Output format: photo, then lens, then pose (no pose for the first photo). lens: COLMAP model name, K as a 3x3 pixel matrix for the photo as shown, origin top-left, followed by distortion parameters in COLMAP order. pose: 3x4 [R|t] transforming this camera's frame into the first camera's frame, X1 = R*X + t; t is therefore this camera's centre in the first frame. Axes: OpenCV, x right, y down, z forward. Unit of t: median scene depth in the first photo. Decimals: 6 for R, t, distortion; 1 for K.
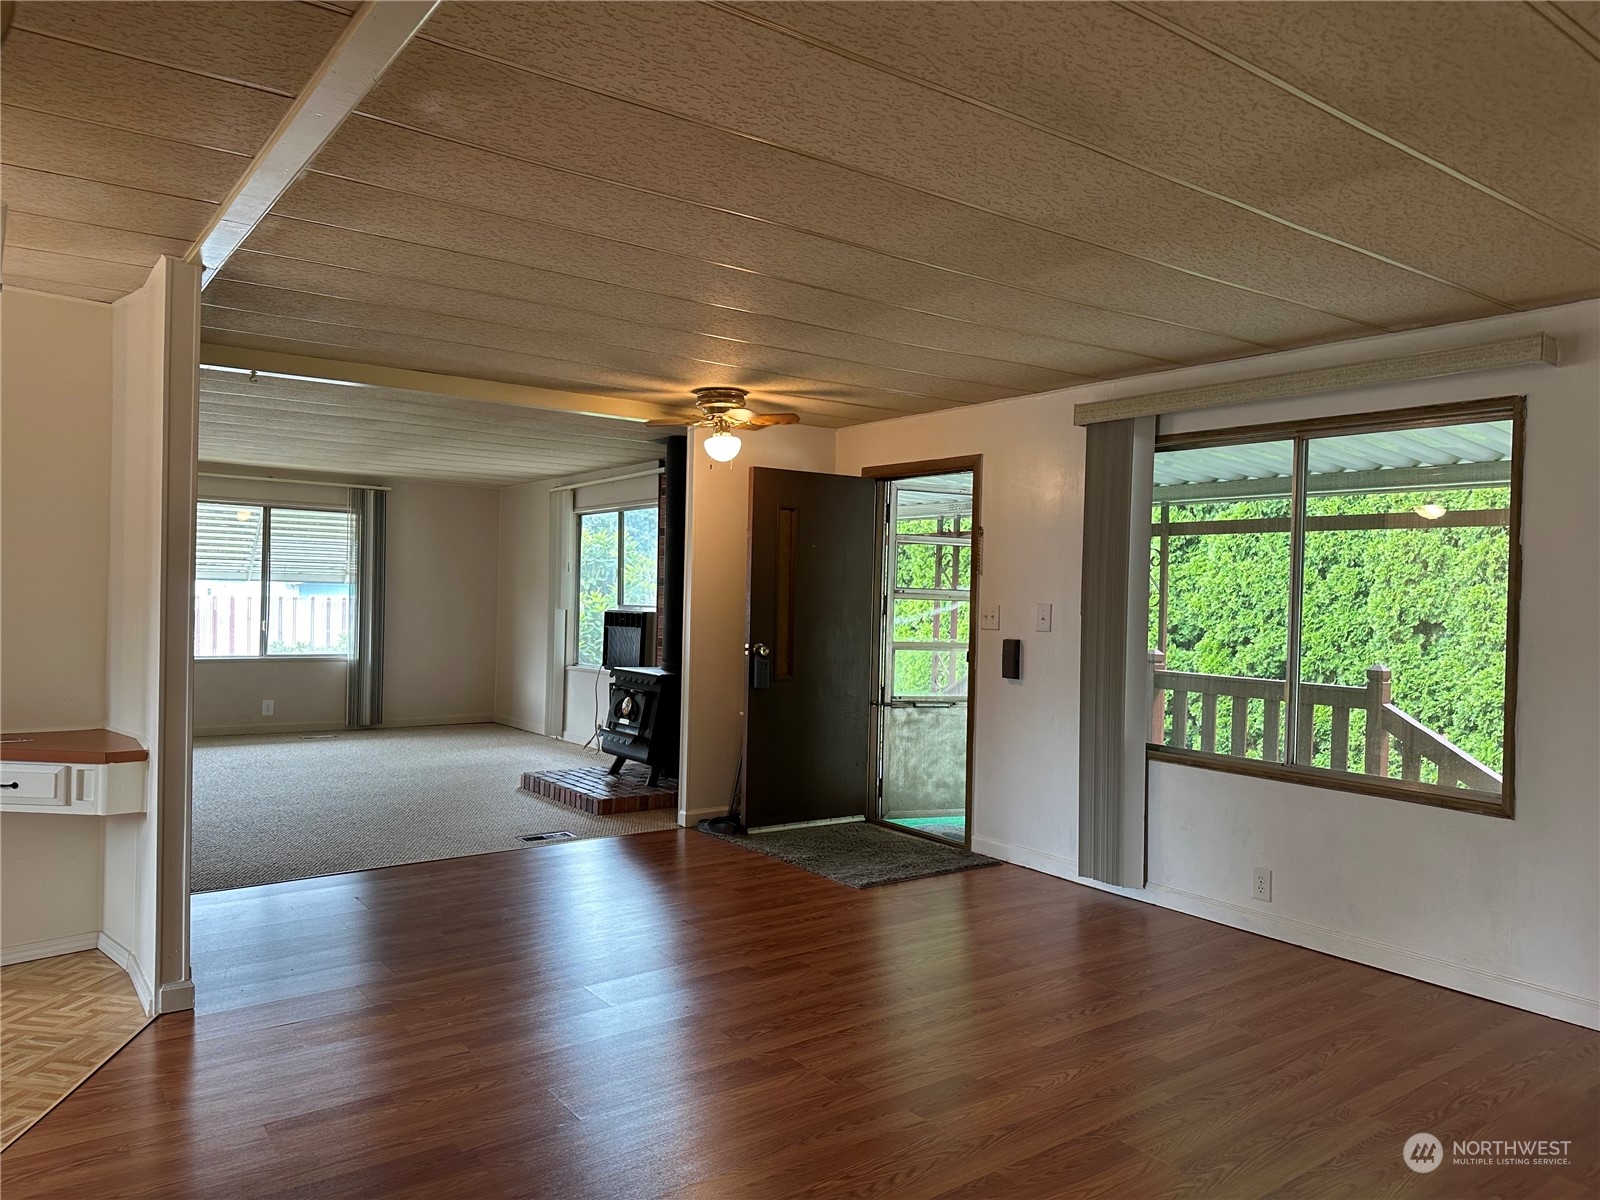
lens RADIAL K [[1122.9, 0, 806.4], [0, 1122.9, 606.5], [0, 0, 1]] dist [0.084522, -0.128258]
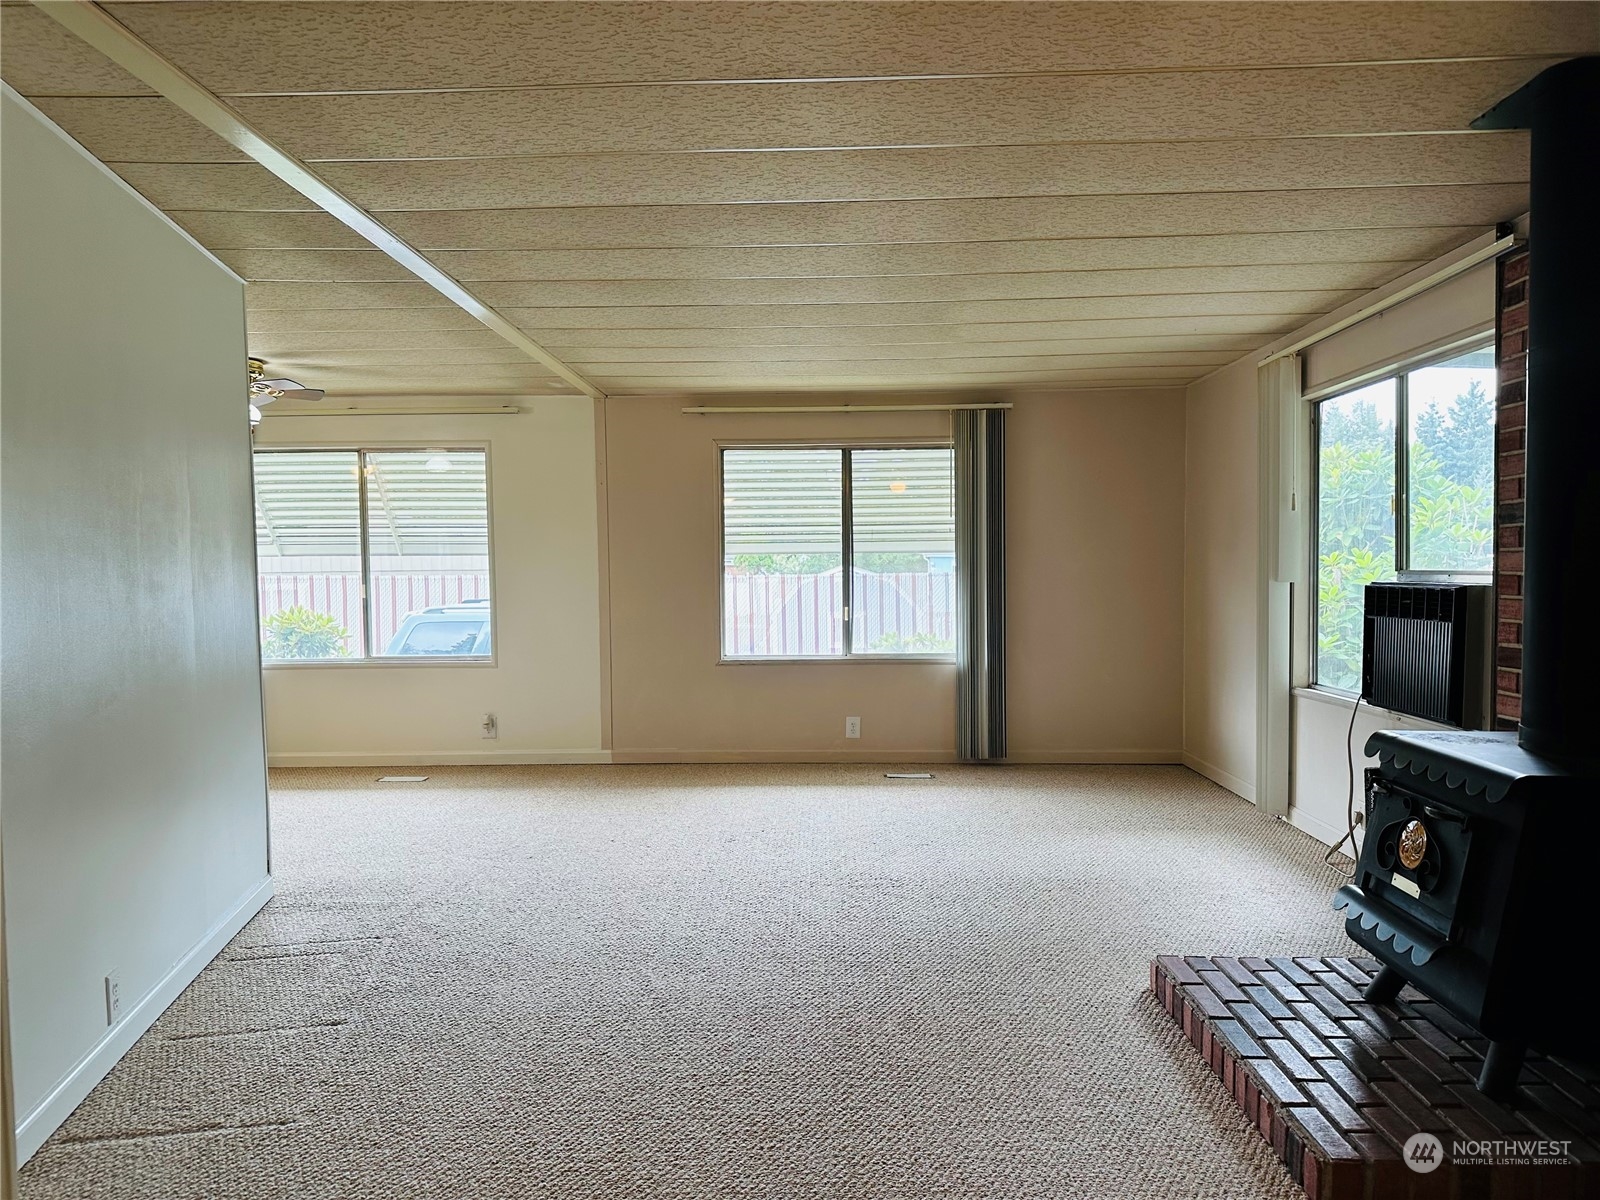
lens RADIAL K [[1102.3, 0, 792.6], [0, 1102.3, 607.4], [0, 0, 1]] dist [0.095226, -0.120461]
pose [[0.779250, -0.007986, -0.626663, -0.068130], [0.024106, 0.999561, 0.017237, -0.000322], [0.626250, -0.028538, 0.779100, 0.461274]]
